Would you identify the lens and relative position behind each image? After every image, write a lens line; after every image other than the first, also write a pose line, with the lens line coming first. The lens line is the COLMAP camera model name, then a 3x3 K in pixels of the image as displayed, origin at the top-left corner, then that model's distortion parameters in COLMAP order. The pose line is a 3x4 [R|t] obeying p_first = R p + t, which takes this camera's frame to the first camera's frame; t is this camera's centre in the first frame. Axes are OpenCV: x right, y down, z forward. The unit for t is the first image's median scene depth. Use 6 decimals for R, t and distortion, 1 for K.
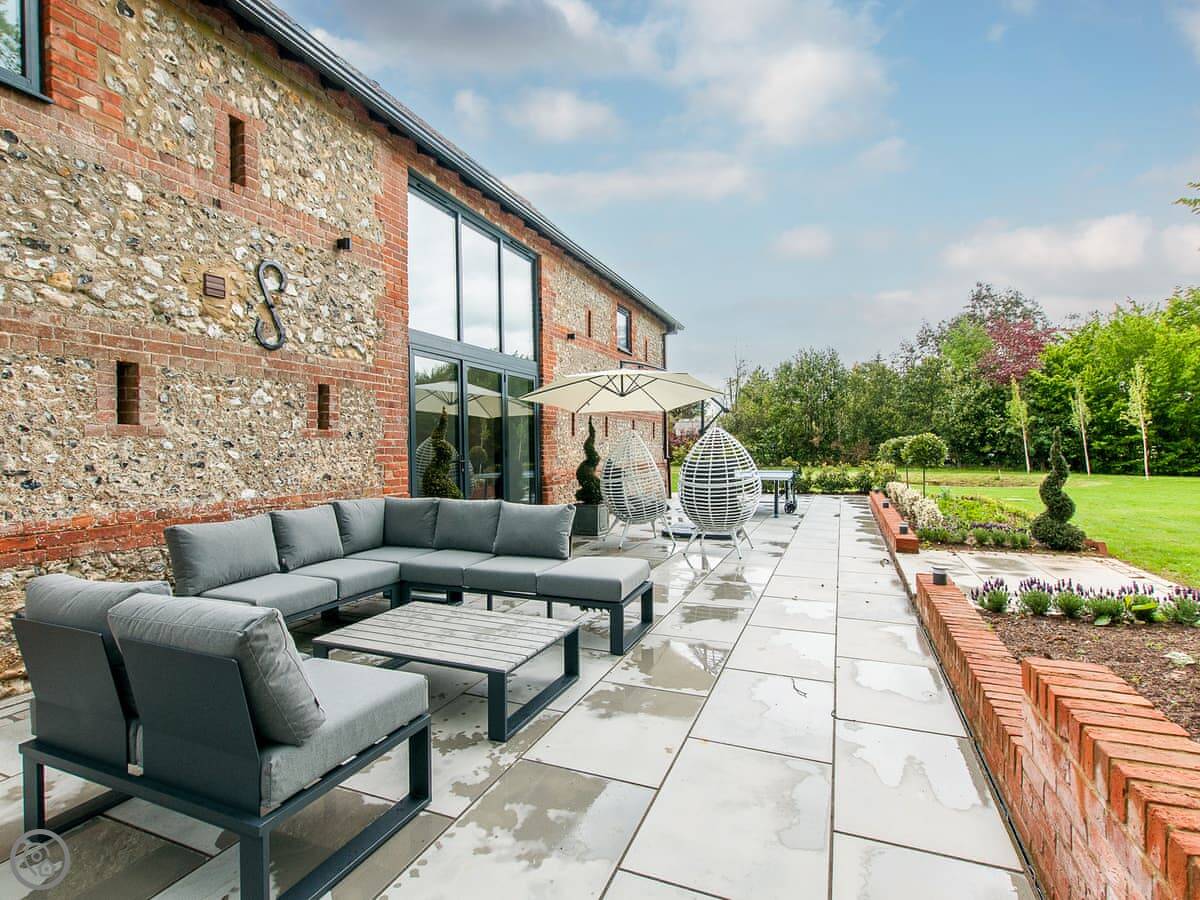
lens RADIAL K [[596.3, 0, 592.7], [0, 596.3, 448.9], [0, 0, 1]] dist [0.027964, 0.000194]
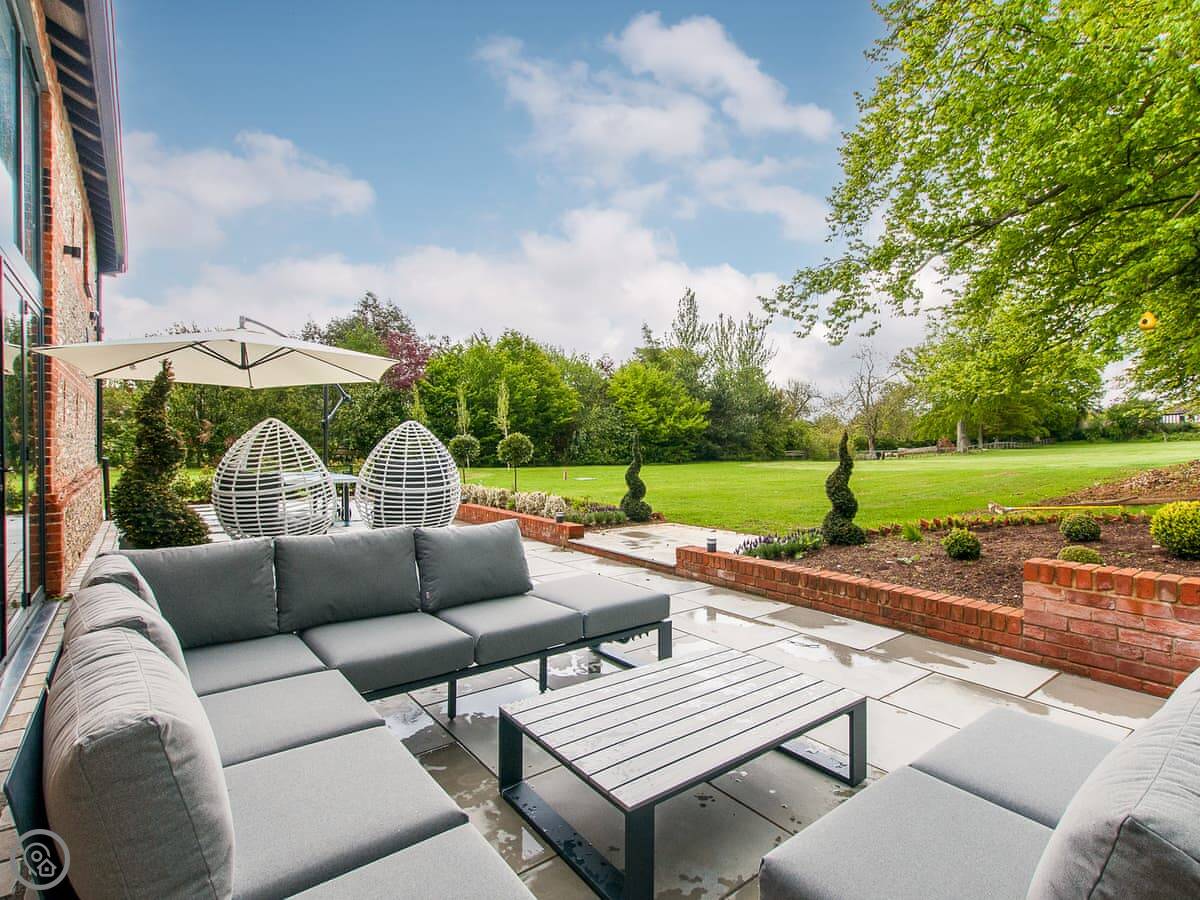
lens RADIAL K [[628.4, 0, 599.2], [0, 628.4, 449.2], [0, 0, 1]] dist [0.008275, 0.000028]
pose [[0.487437, 0.001614, 0.873157, -0.433172], [-0.005048, 0.999987, 0.000970, 0.002753], [-0.873144, -0.004881, 0.487439, 0.333265]]
